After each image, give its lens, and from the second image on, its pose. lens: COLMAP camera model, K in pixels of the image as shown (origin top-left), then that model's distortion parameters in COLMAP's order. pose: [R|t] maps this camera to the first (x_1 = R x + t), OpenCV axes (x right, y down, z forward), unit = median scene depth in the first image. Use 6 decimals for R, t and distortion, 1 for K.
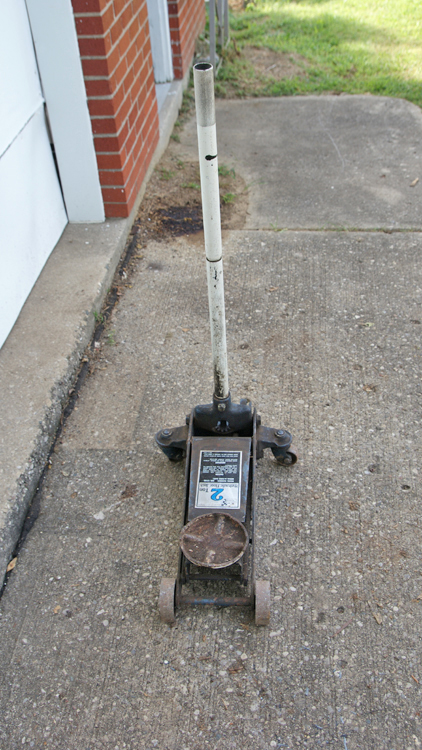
lens RADIAL K [[743.2, 0, 215.1], [0, 743.2, 376.6], [0, 0, 1]] dist [0.014336, 0.000000]
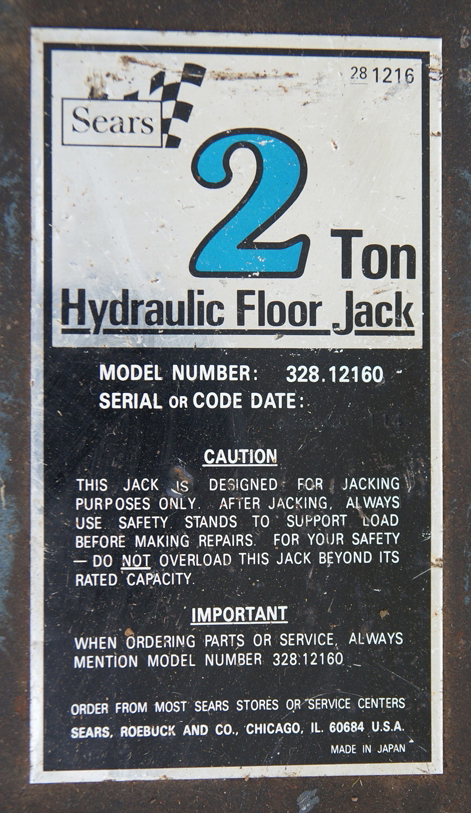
lens RADIAL K [[1740.8, 0, 235.3], [0, 1740.8, 407.1], [0, 0, 1]] dist [0.083048, 0.000000]
pose [[-0.995891, 0.051897, -0.074213, 0.024854], [-0.090376, -0.621697, 0.778027, -0.053764], [-0.005761, 0.781537, 0.623833, 0.865366]]
